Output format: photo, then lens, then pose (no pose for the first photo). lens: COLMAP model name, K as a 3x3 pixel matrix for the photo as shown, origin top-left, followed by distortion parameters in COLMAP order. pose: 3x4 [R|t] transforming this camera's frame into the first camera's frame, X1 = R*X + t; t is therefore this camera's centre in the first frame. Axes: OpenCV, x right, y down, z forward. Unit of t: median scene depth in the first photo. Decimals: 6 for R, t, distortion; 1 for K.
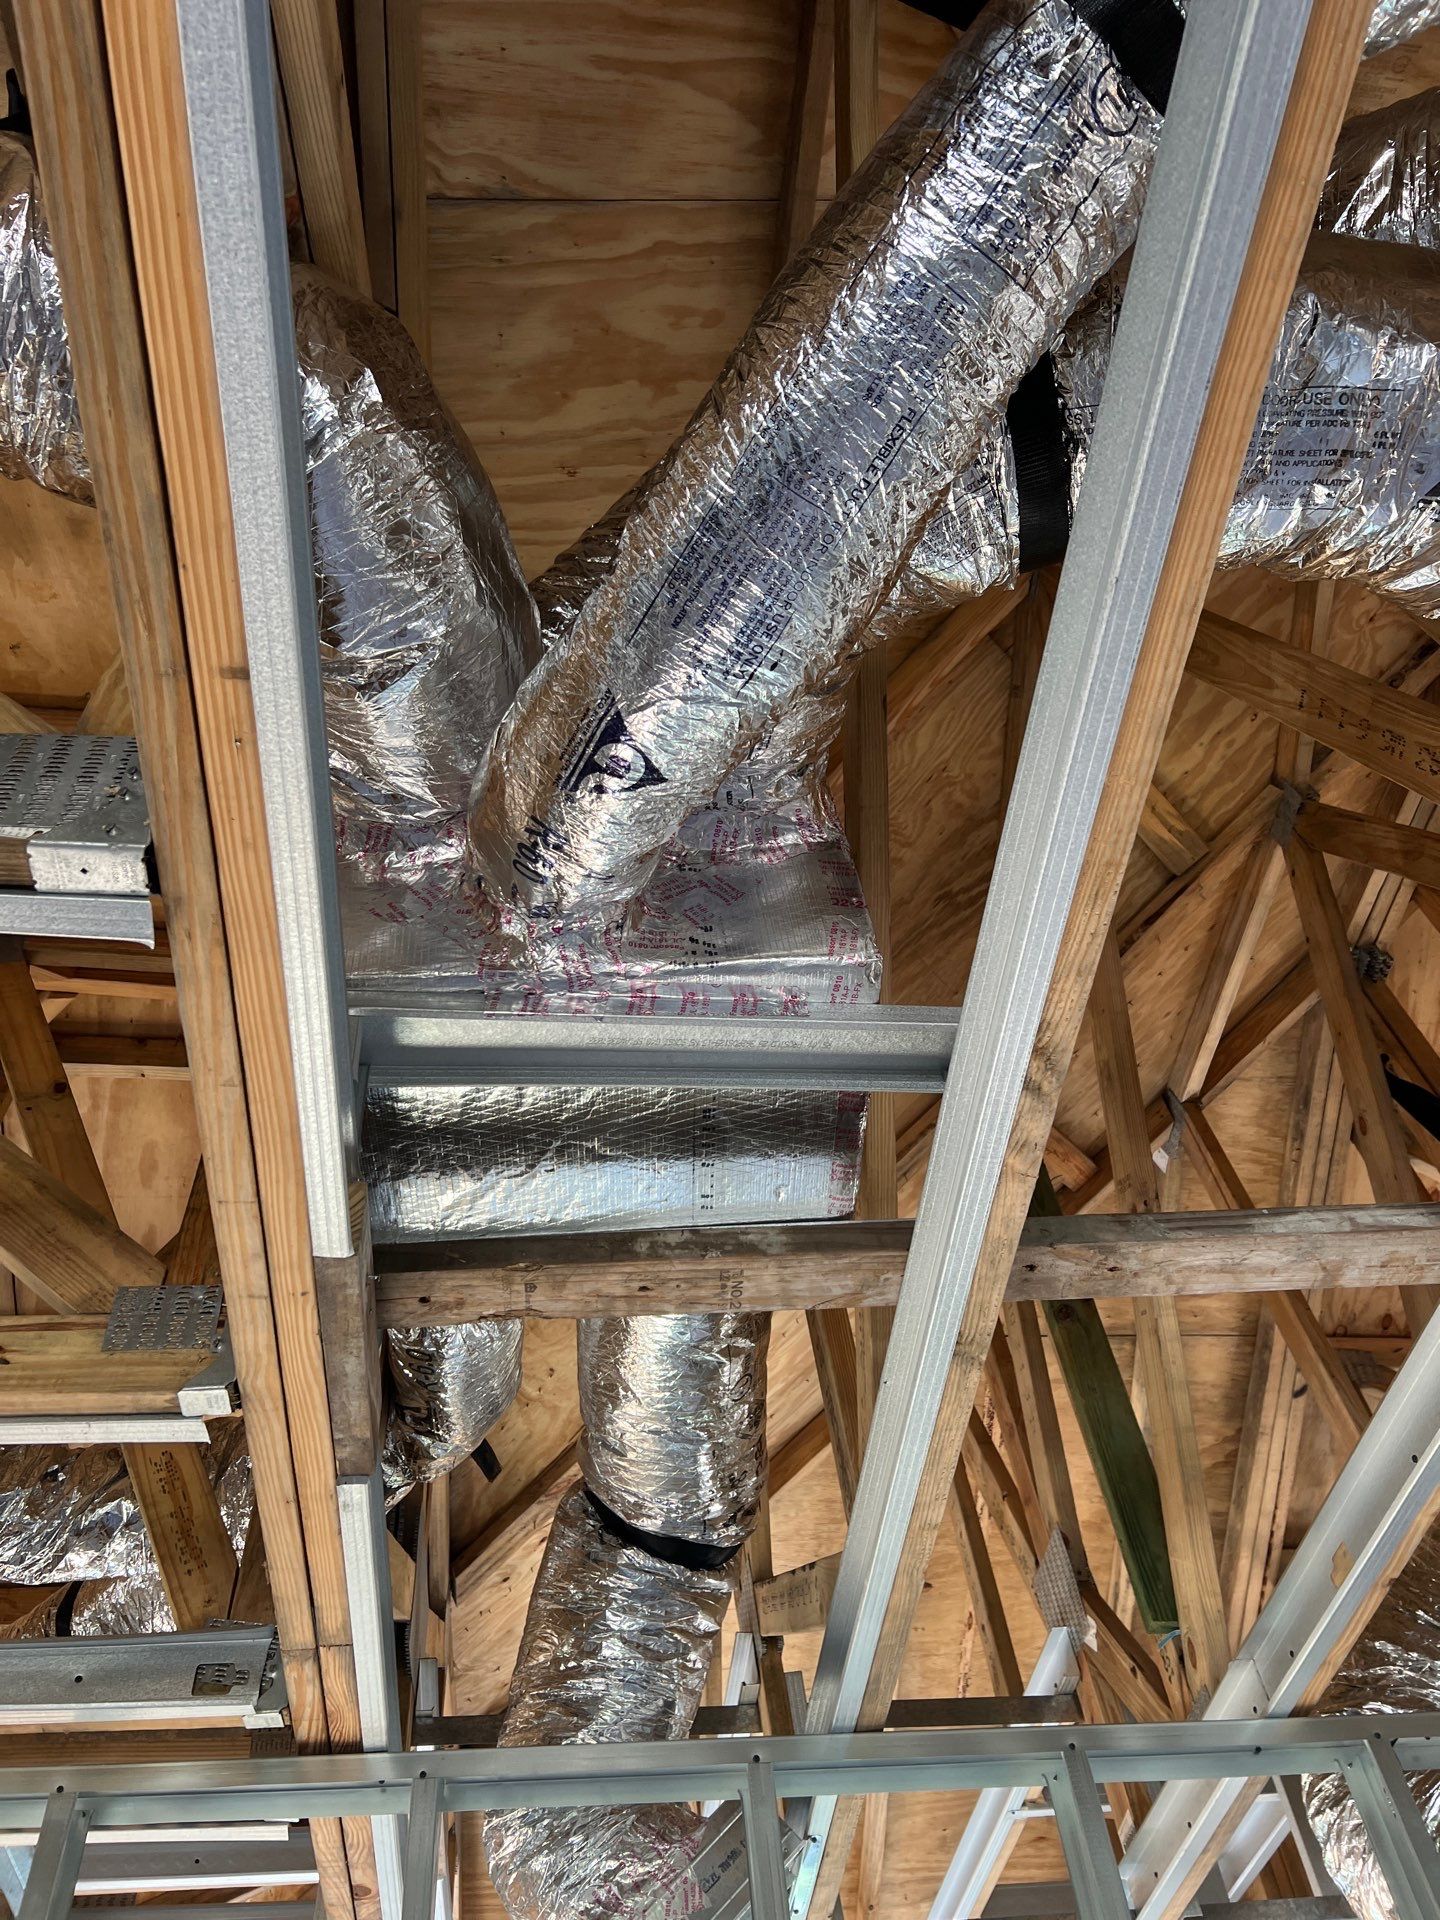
lens RADIAL K [[1467.7, 0, 720.0], [0, 1467.7, 960.0], [0, 0, 1]] dist [0.001607, 0.010975]
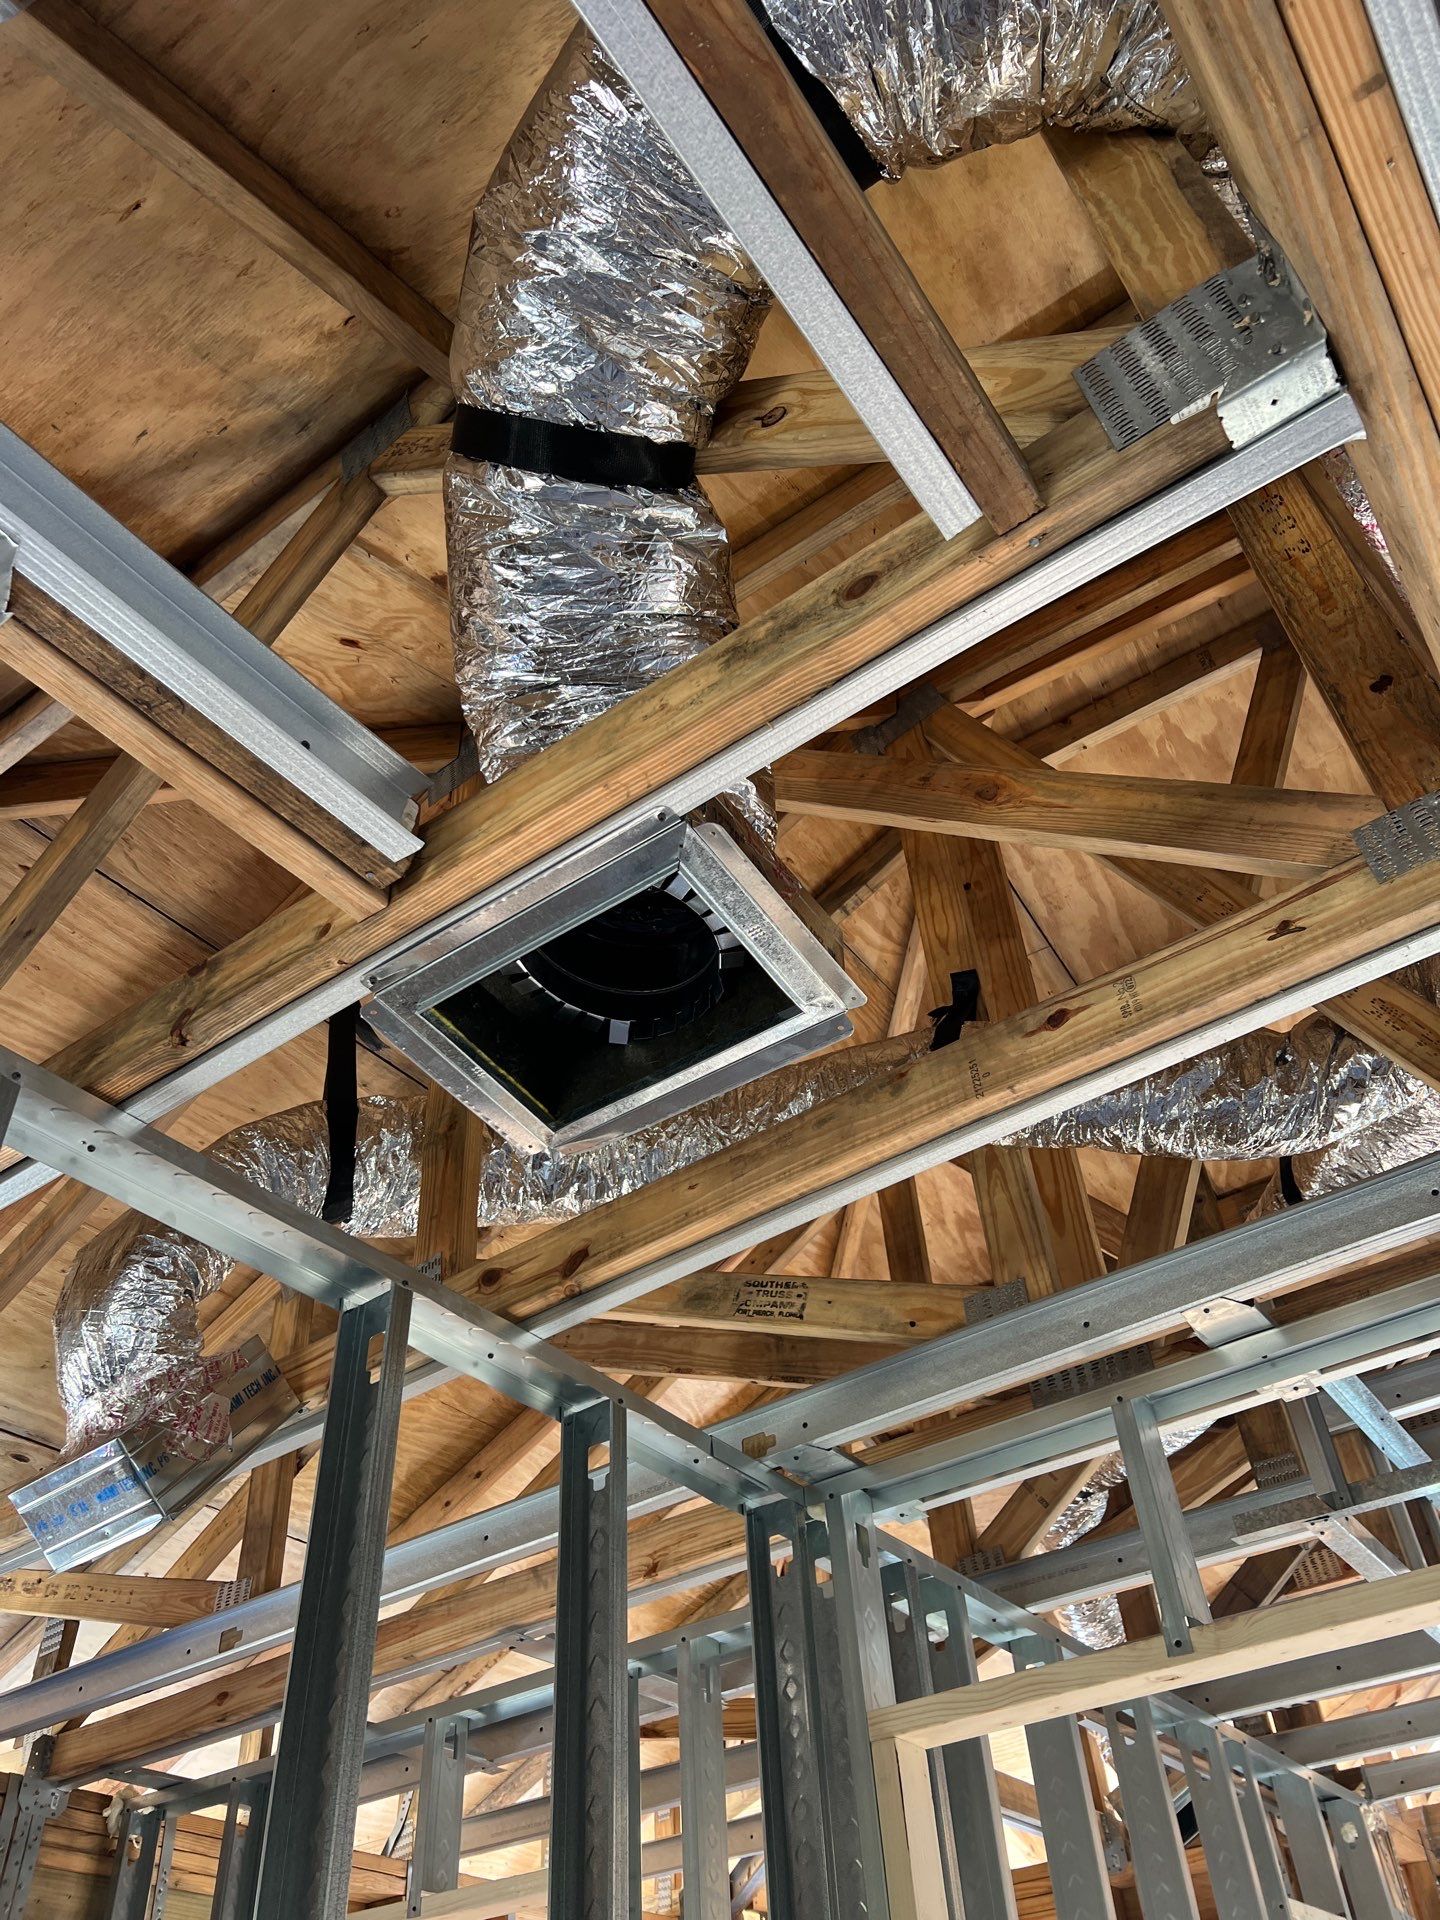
lens RADIAL K [[1467.7, 0, 720.0], [0, 1467.7, 960.0], [0, 0, 1]] dist [0.001607, 0.010975]
pose [[0.753719, -0.408735, -0.514629, -0.272370], [0.514122, 0.854491, 0.074313, -0.003769], [0.409372, -0.320594, 0.854186, -0.094266]]
